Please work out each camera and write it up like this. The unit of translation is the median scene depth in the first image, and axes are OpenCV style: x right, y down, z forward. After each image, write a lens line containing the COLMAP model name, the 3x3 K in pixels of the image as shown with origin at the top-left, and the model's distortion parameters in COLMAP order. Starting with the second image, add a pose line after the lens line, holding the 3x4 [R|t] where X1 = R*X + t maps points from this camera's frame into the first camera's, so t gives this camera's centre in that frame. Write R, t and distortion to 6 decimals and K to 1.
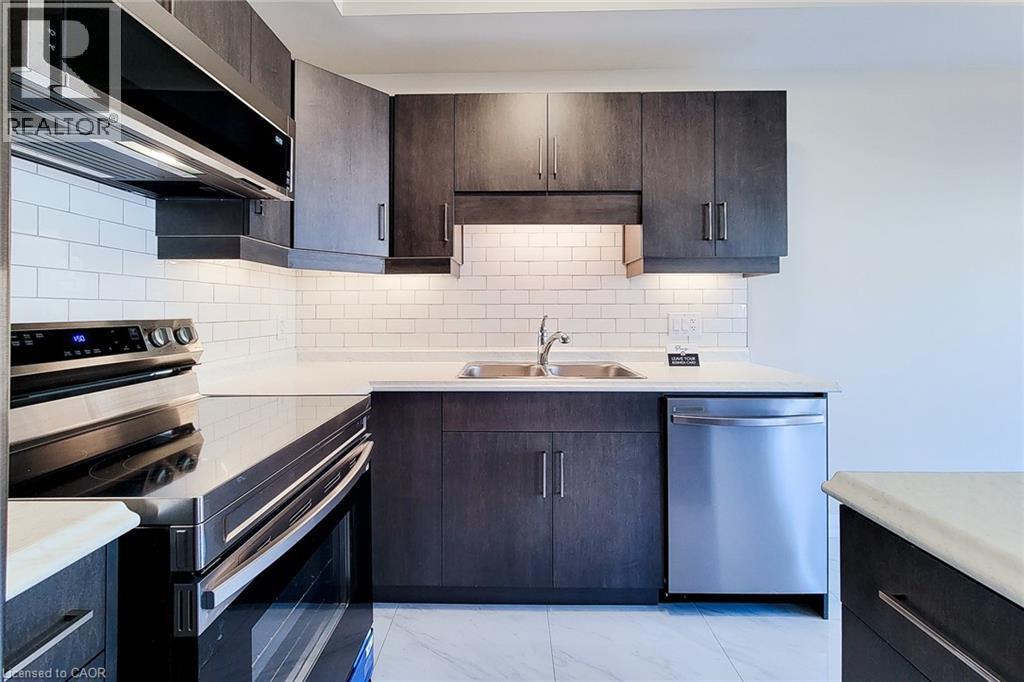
lens RADIAL K [[417.5, 0, 502.3], [0, 417.5, 304.6], [0, 0, 1]] dist [0.001027, -0.000012]
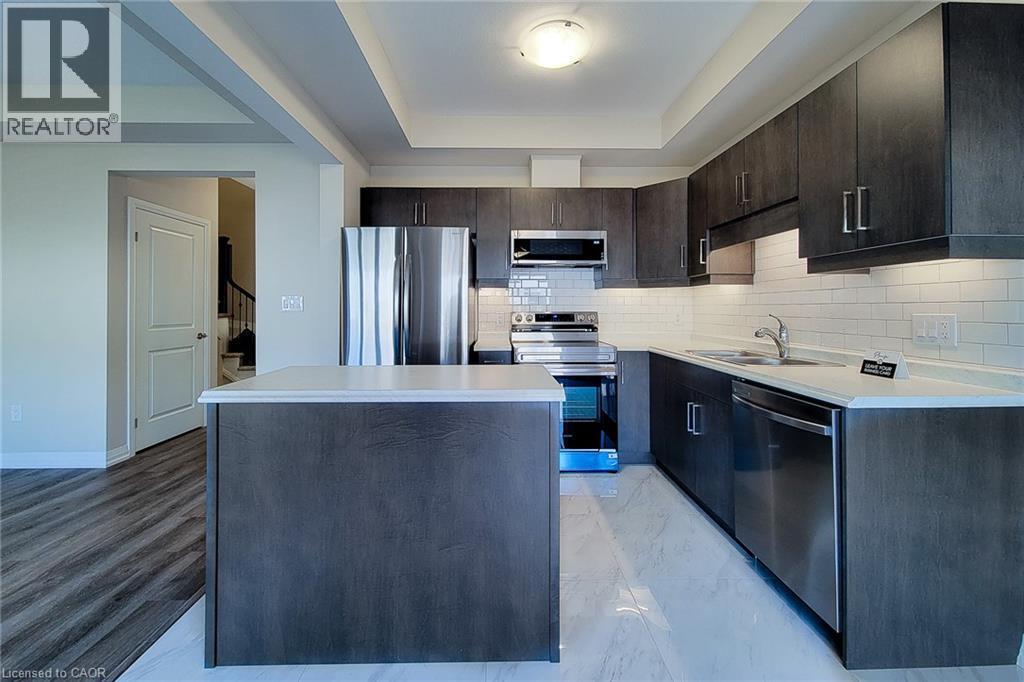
lens RADIAL K [[417.5, 0, 502.3], [0, 417.5, 304.6], [0, 0, 1]] dist [0.001027, -0.000012]
pose [[0.032287, -0.006064, -0.999460, 1.332503], [0.012450, 0.999906, -0.005665, -0.003664], [0.999401, -0.012260, 0.032360, 0.217507]]
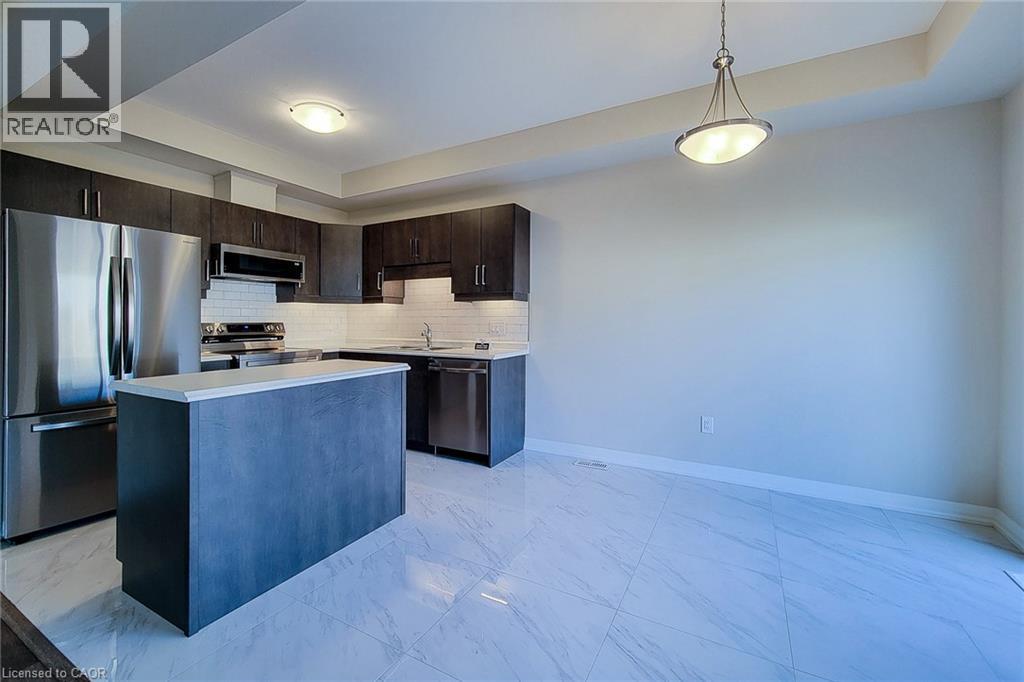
lens RADIAL K [[428.7, 0, 501.8], [0, 428.7, 318.2], [0, 0, 1]] dist [-0.000153, 0.000004]
pose [[0.880591, -0.000827, -0.473876, 1.513534], [0.004594, 0.999966, 0.006792, -0.008268], [0.473854, -0.008158, 0.880566, -0.707632]]
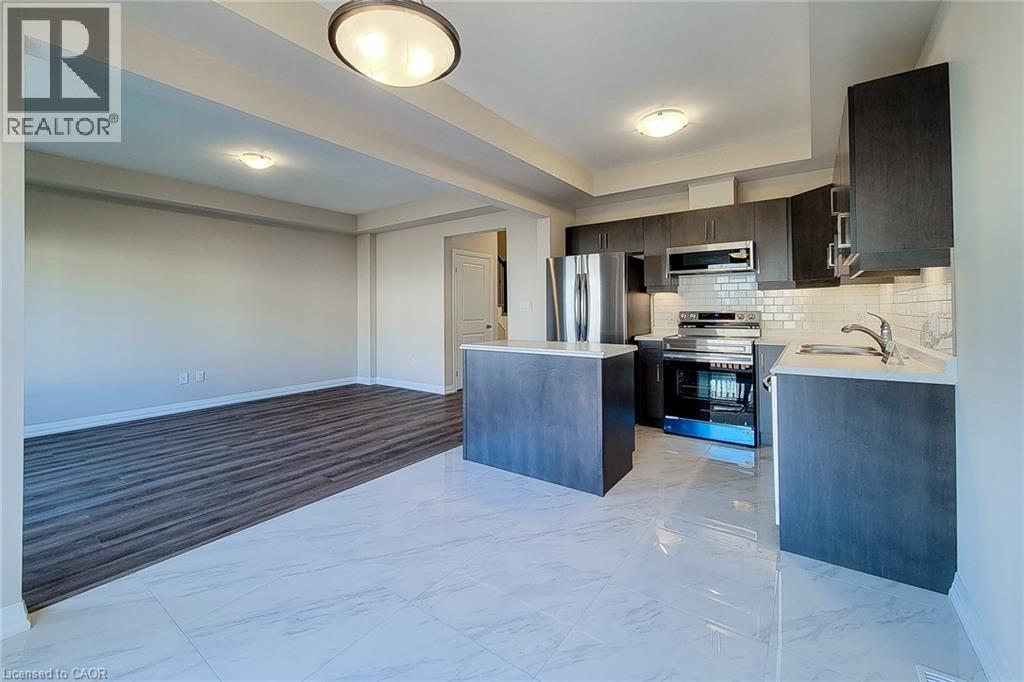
lens RADIAL K [[419.7, 0, 510.9], [0, 419.7, 305.3], [0, 0, 1]] dist [-0.000704, -0.000049]
pose [[-0.568672, -0.003750, -0.822556, 1.904095], [0.017205, 0.999717, -0.016452, 0.007183], [0.822385, -0.023508, -0.568446, 0.879188]]
